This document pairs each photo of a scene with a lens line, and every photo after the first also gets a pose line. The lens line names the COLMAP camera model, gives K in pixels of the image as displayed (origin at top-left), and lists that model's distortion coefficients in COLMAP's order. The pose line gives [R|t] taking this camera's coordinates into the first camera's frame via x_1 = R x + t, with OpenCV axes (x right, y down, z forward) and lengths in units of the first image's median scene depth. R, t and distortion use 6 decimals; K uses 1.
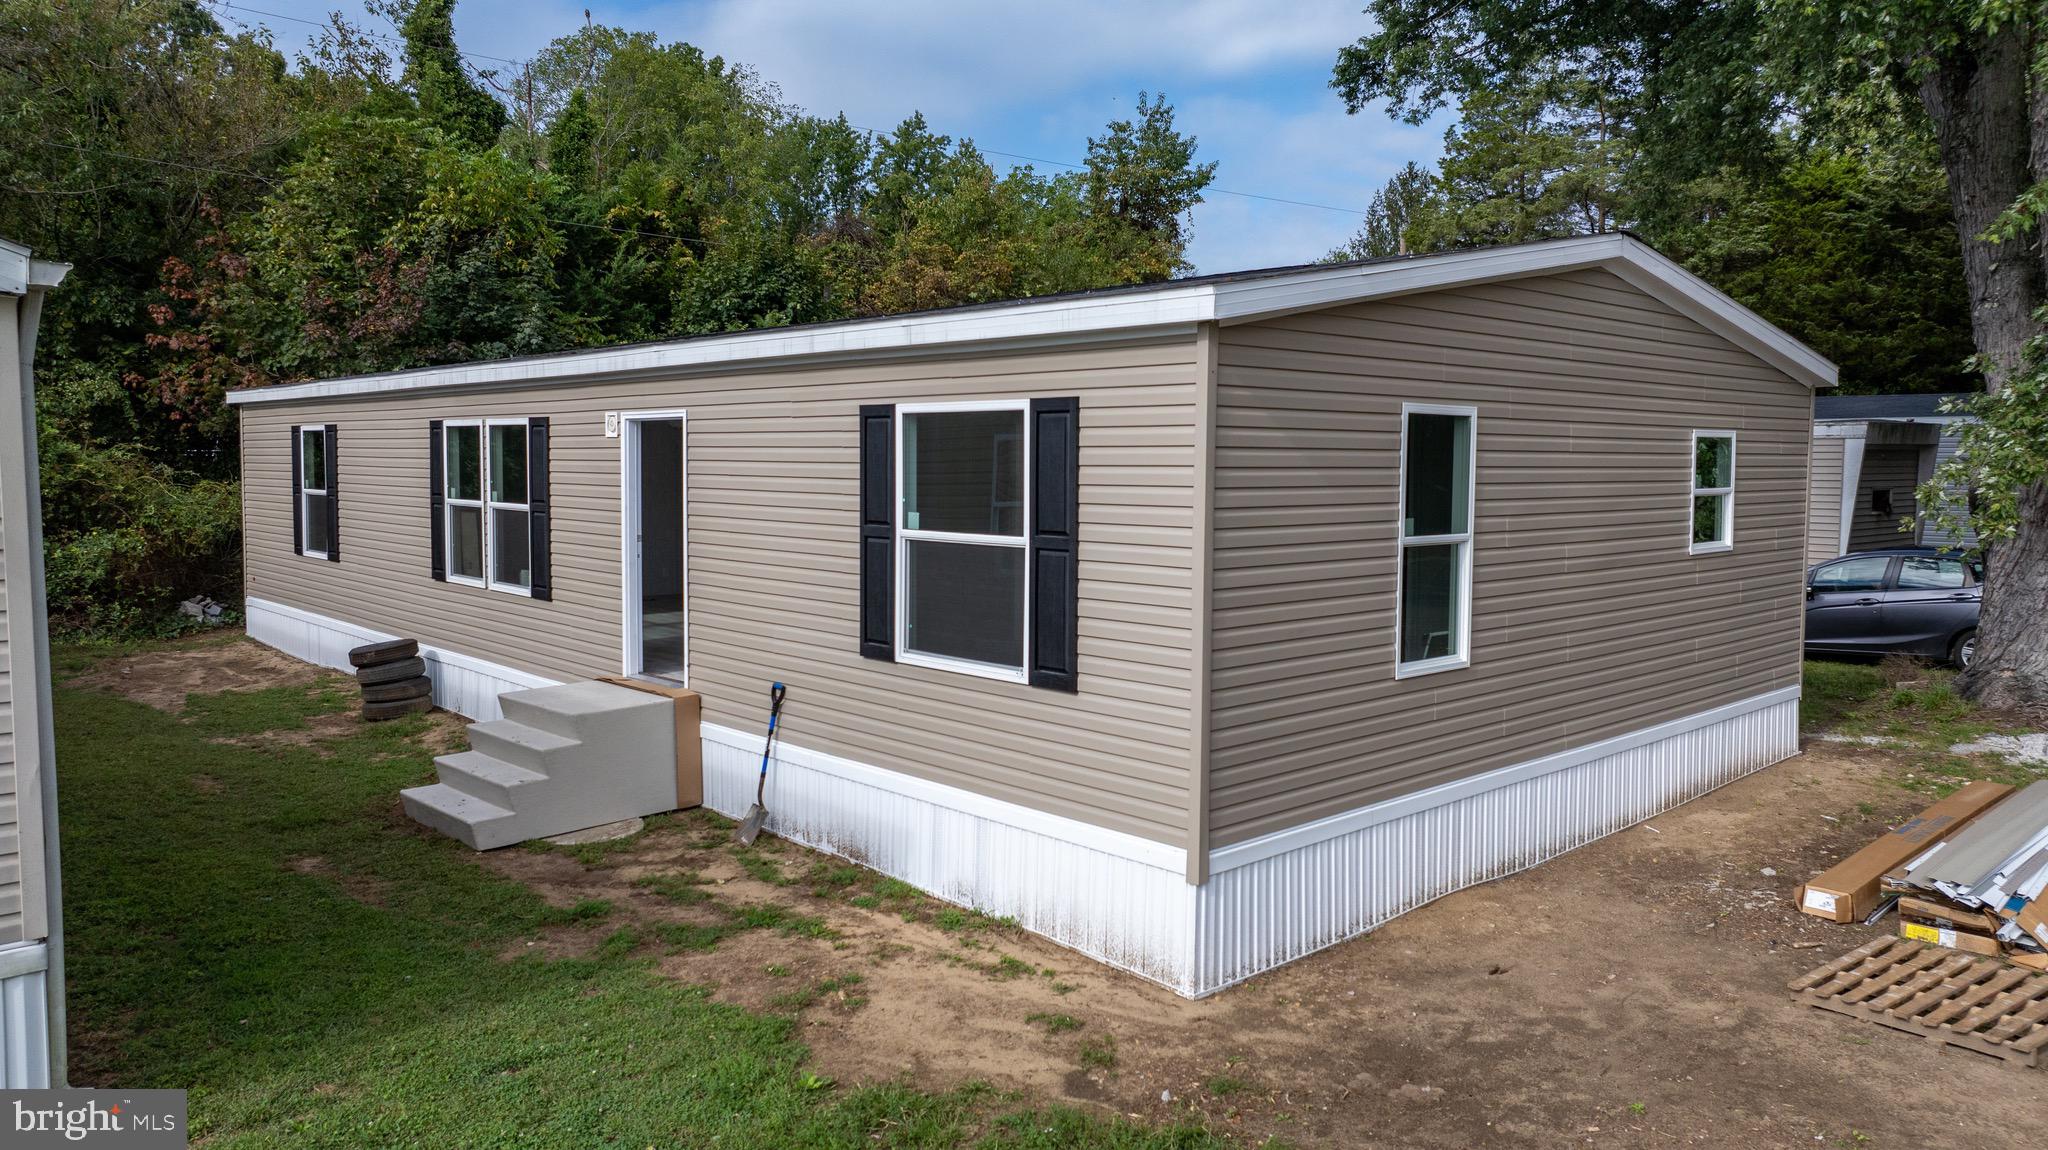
lens RADIAL K [[1439.6, 0, 1039.1], [0, 1439.6, 571.1], [0, 0, 1]] dist [-0.018919, -0.004709]
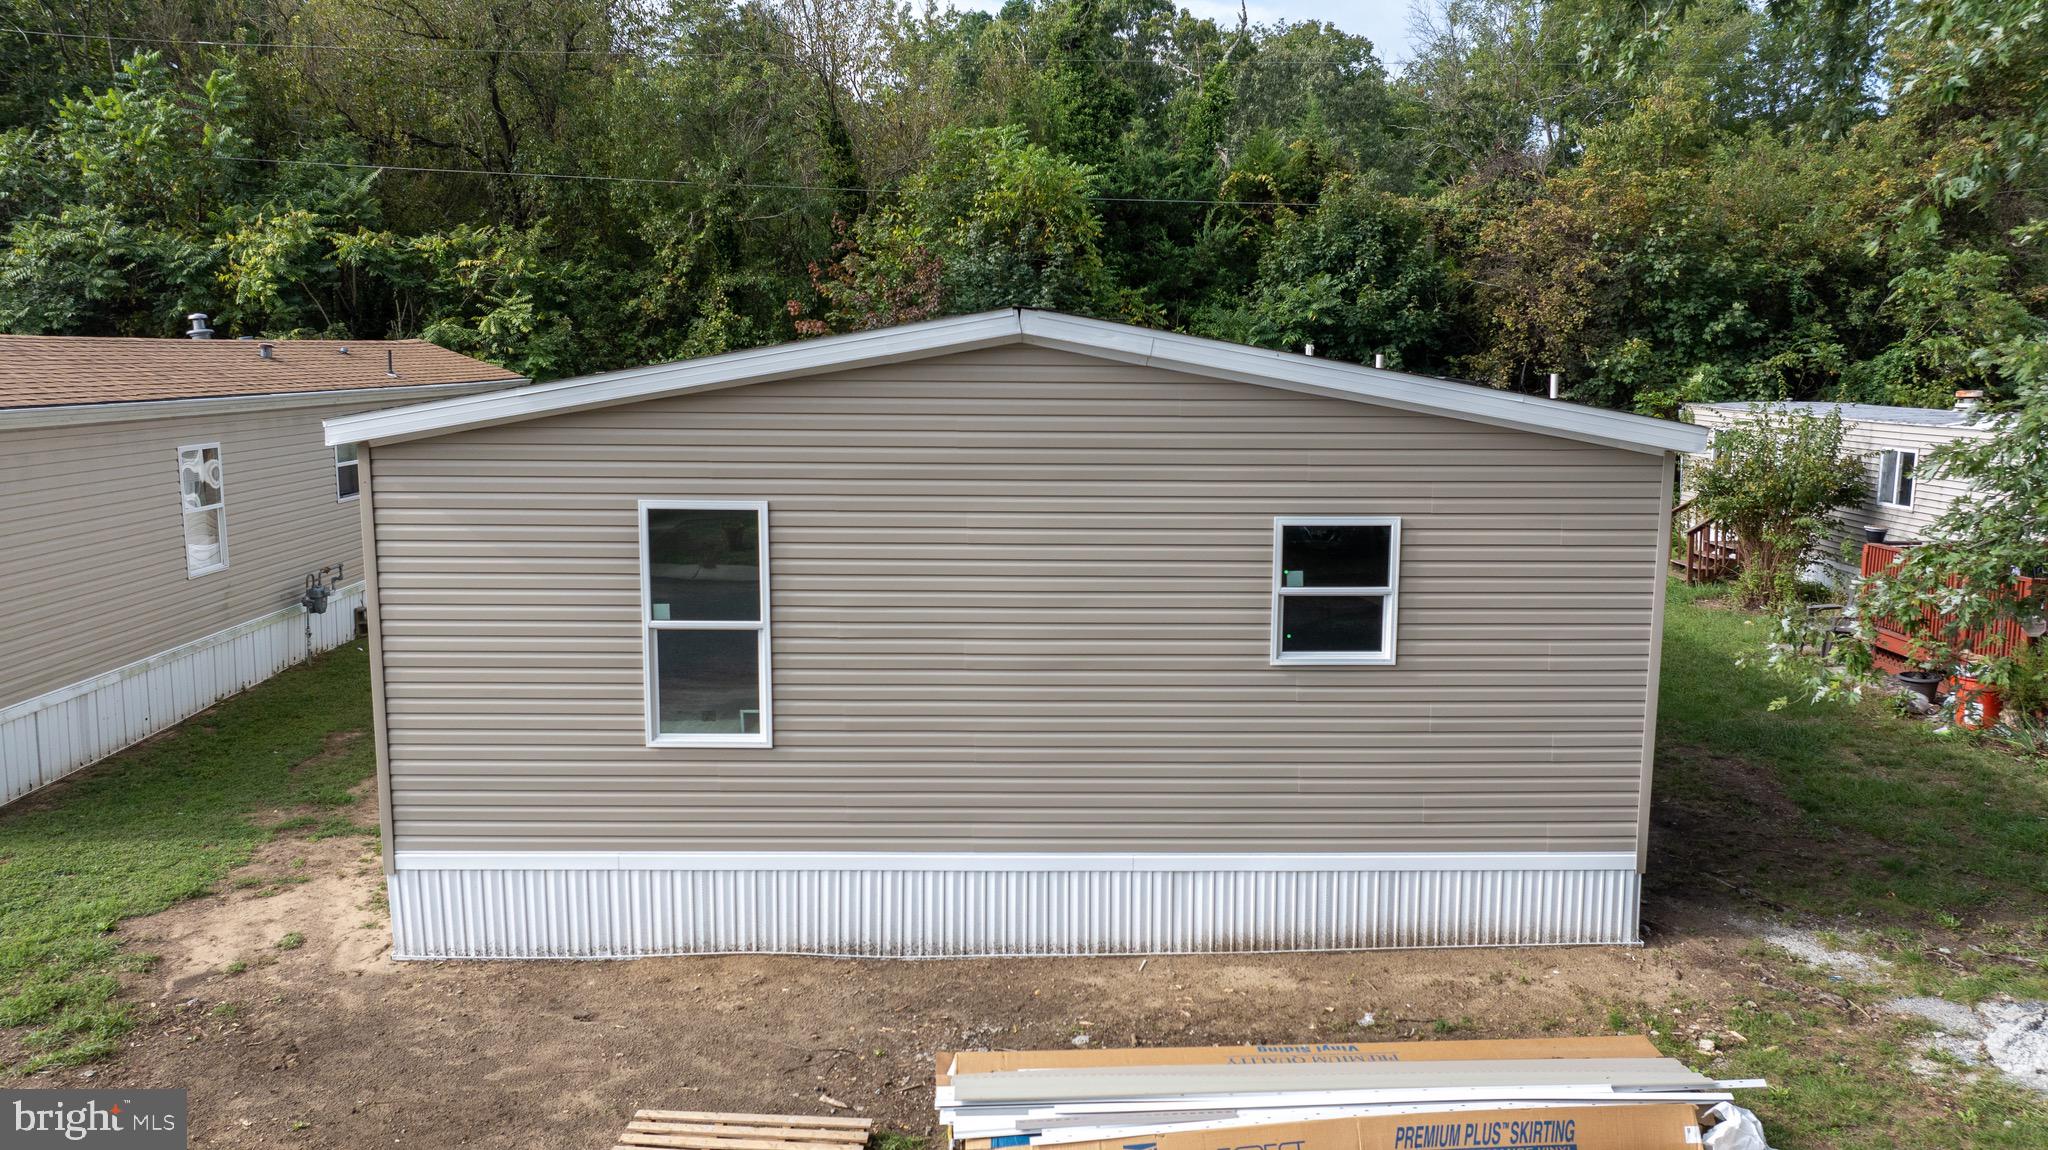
lens RADIAL K [[1439.6, 0, 1021.7], [0, 1439.6, 564.3], [0, 0, 1]] dist [-0.018919, -0.004709]
pose [[0.740954, 0.098923, -0.664230, 1.226700], [-0.057381, 0.994800, 0.084146, -0.180550], [0.669100, -0.024234, 0.742777, 0.385796]]
